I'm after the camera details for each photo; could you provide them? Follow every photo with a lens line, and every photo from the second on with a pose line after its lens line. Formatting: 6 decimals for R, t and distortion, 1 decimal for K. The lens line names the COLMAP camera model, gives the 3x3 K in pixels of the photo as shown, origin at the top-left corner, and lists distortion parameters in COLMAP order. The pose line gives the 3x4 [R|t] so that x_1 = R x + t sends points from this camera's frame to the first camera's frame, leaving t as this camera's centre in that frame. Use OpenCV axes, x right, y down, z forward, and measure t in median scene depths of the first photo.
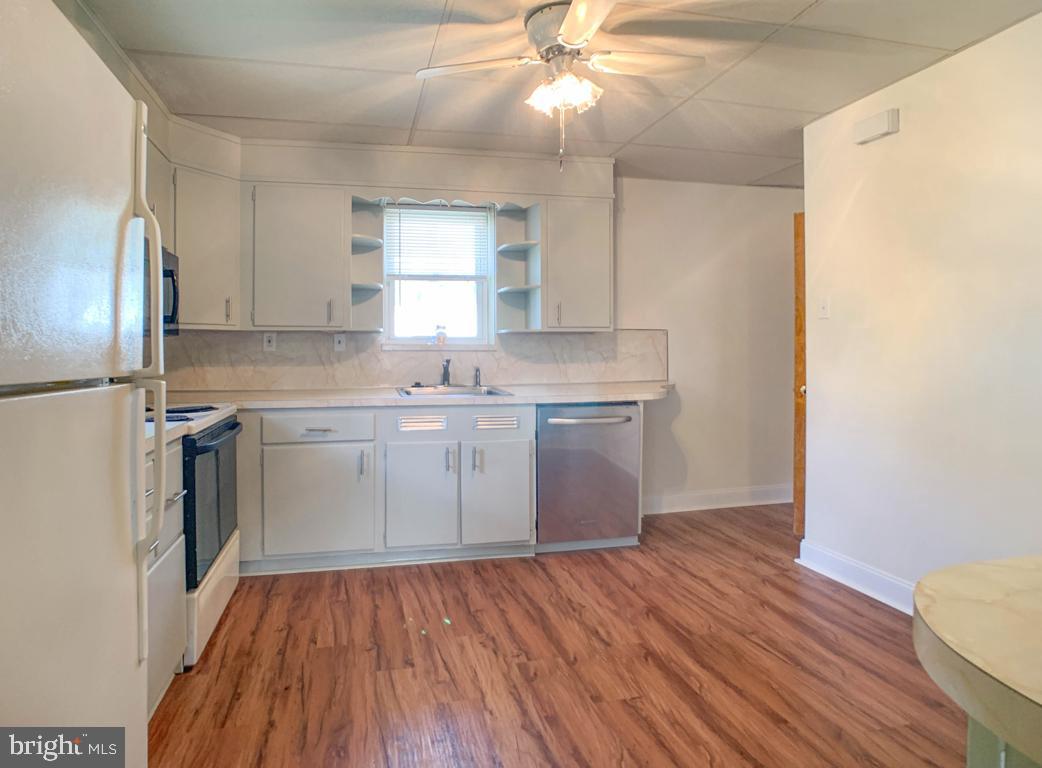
lens RADIAL K [[548.3, 0, 525.9], [0, 548.3, 367.3], [0, 0, 1]] dist [-0.022224, 0.000151]
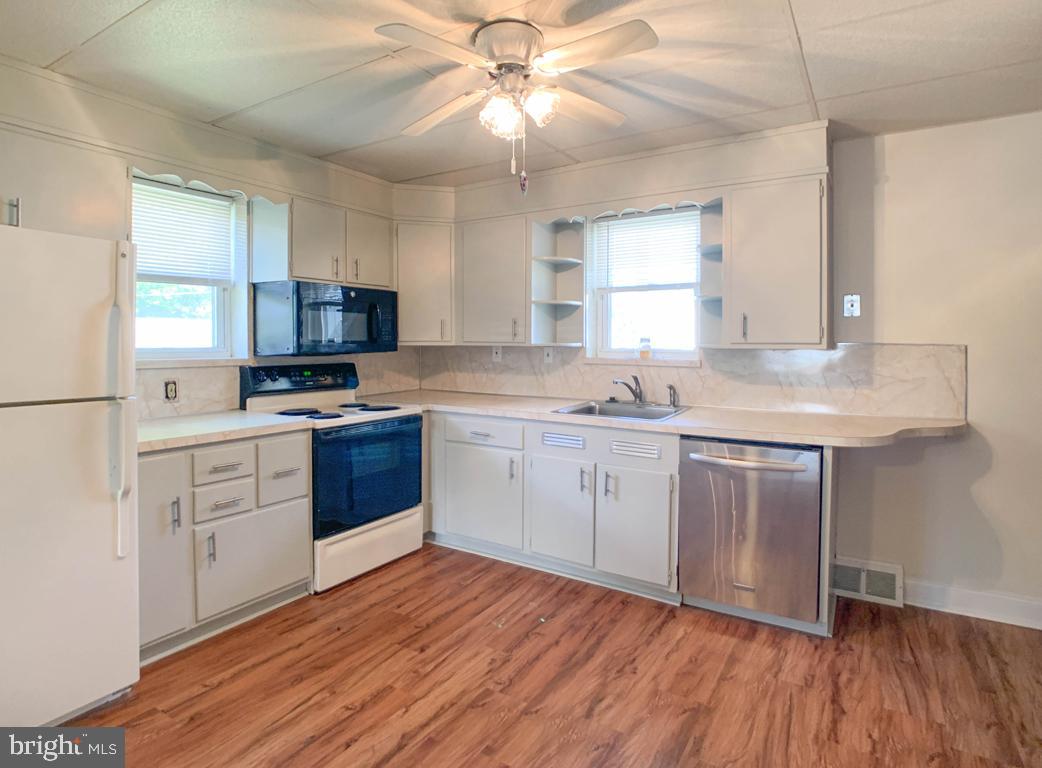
lens RADIAL K [[566.0, 0, 521.1], [0, 566.0, 374.0], [0, 0, 1]] dist [-0.019731, 0.000210]
pose [[0.730161, 0.047064, -0.681652, 0.450878], [-0.034416, 0.998892, 0.032103, -0.049526], [0.682408, 0.000019, 0.730972, 0.173228]]
